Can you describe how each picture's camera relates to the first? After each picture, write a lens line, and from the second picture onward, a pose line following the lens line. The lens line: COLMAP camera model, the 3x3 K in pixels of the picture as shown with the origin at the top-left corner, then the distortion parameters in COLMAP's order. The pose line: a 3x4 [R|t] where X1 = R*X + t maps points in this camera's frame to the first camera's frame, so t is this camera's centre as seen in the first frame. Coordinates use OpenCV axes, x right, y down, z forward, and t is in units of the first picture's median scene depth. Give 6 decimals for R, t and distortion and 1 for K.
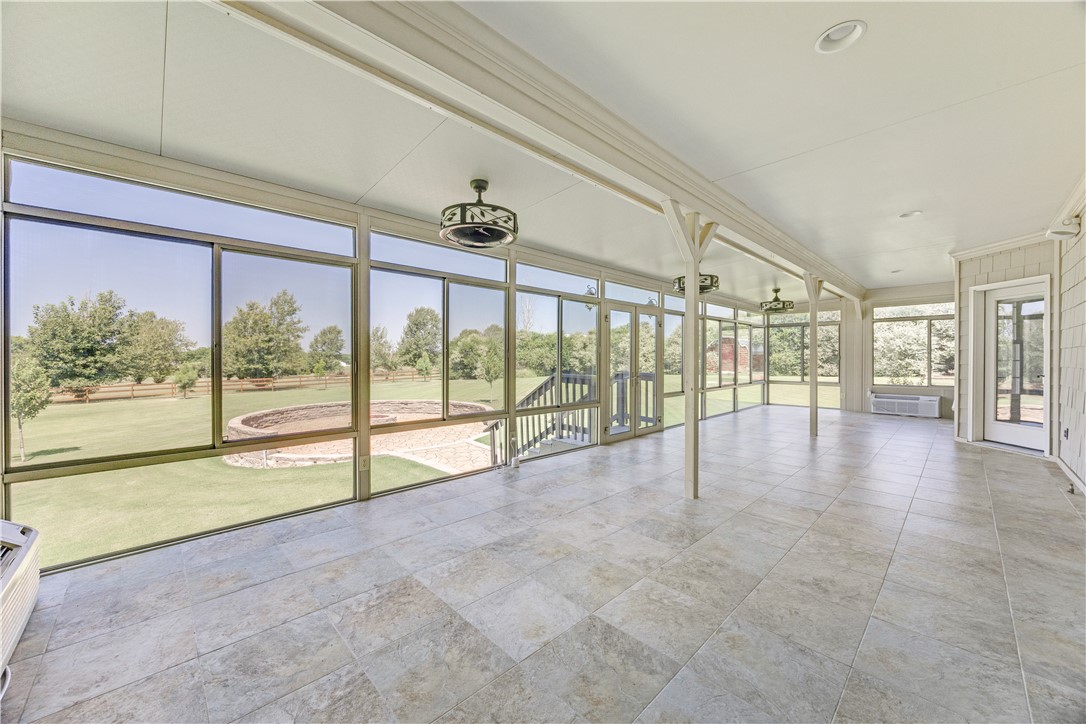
lens RADIAL K [[407.8, 0, 541.5], [0, 407.8, 361.5], [0, 0, 1]] dist [-0.004012, 0.000085]
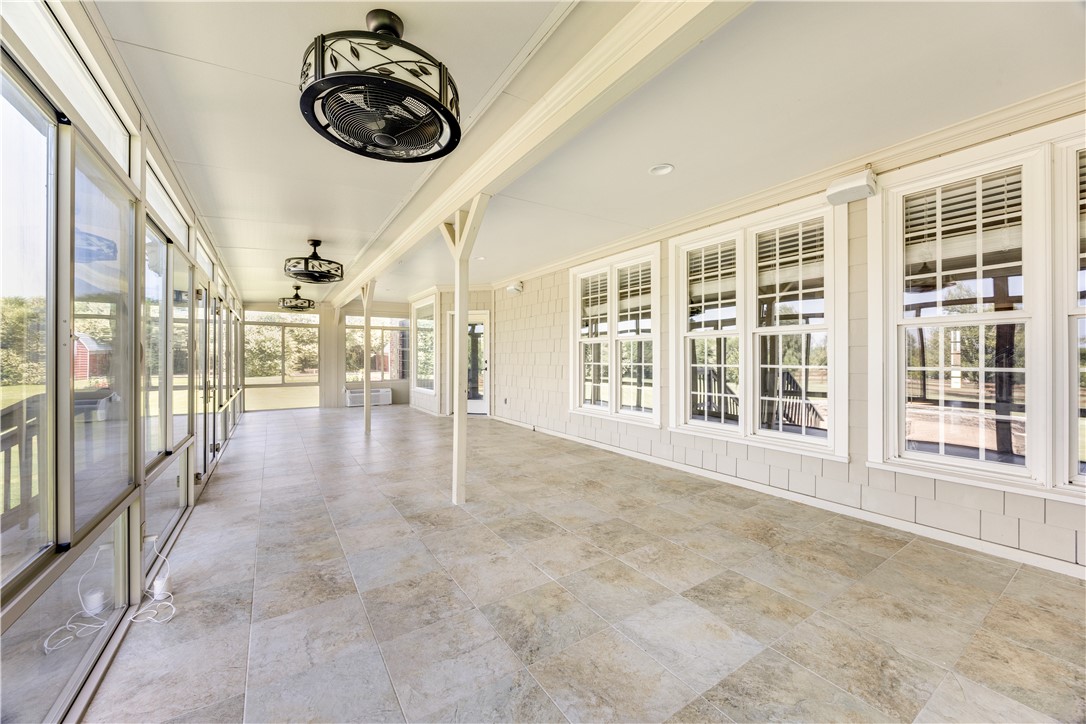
lens RADIAL K [[407.8, 0, 541.5], [0, 407.8, 357.6], [0, 0, 1]] dist [-0.004012, 0.000085]
pose [[0.183519, 0.003683, 0.983009, -0.742332], [0.007870, 0.999955, -0.005216, -0.005983], [-0.982985, 0.008693, 0.183482, 0.846840]]
